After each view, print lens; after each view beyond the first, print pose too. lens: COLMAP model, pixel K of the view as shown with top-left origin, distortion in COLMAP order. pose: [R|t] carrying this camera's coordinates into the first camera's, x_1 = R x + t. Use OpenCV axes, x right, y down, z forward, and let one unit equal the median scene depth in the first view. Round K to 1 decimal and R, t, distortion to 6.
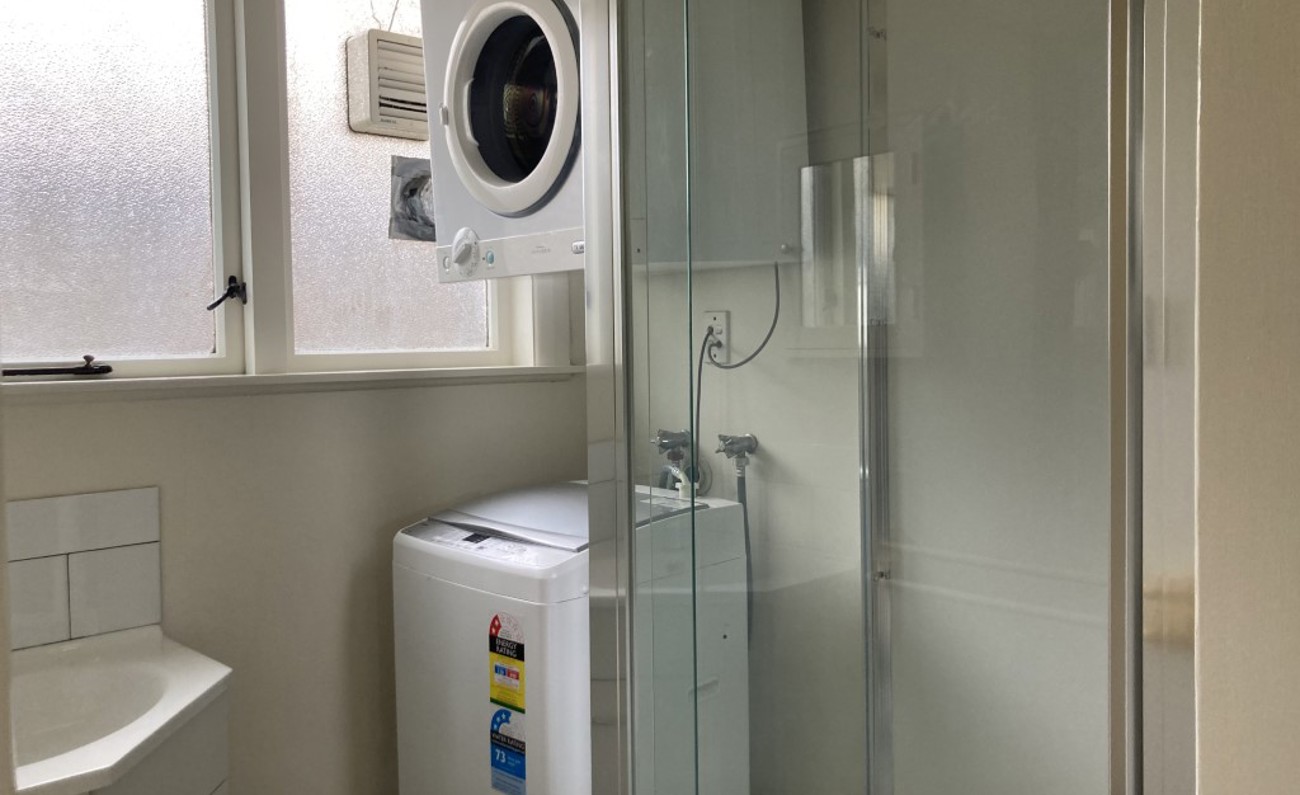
lens RADIAL K [[1064.5, 0, 654.3], [0, 1064.5, 375.1], [0, 0, 1]] dist [0.227010, -0.834472]
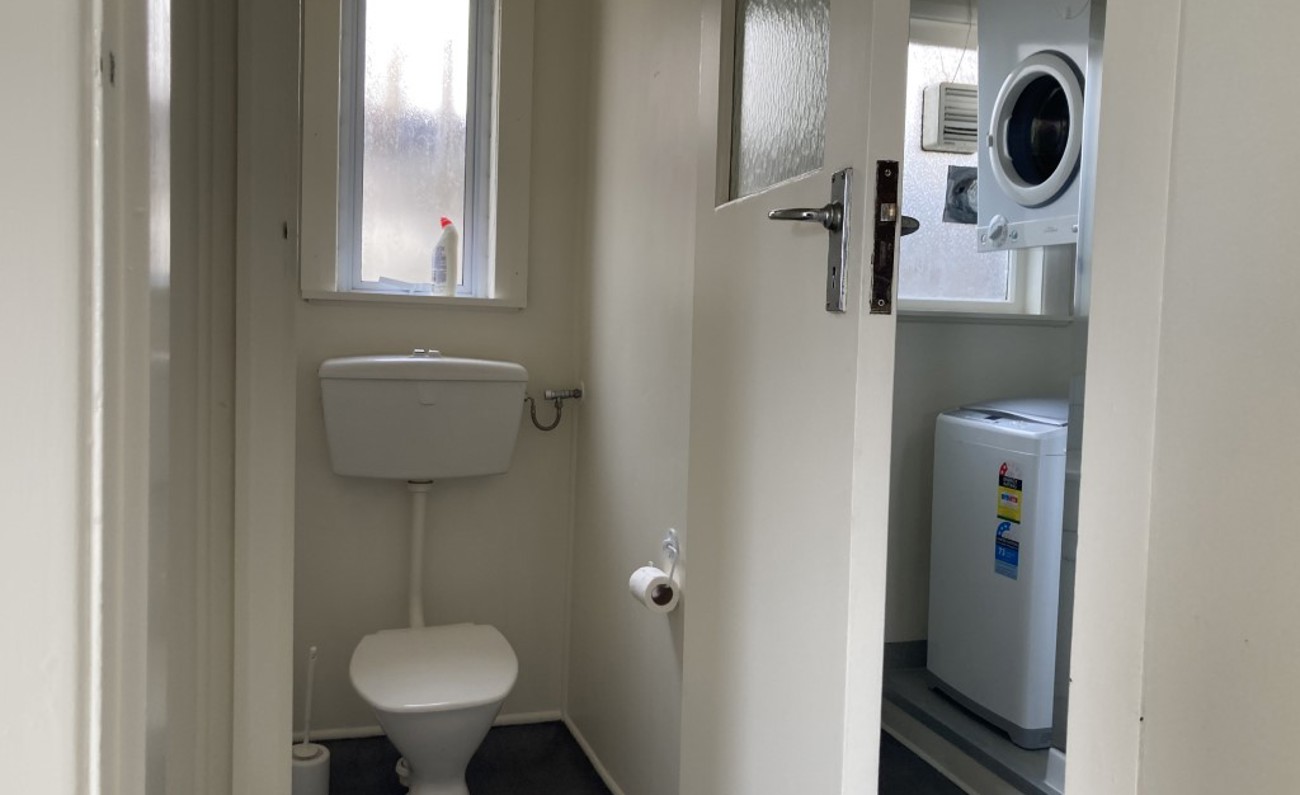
lens RADIAL K [[1064.5, 0, 654.3], [0, 1064.5, 375.1], [0, 0, 1]] dist [0.227010, -0.834472]
pose [[0.895577, 0.065201, -0.440103, 0.068025], [-0.056530, 0.997862, 0.032798, 0.060052], [0.441300, -0.004494, 0.897348, -0.537072]]
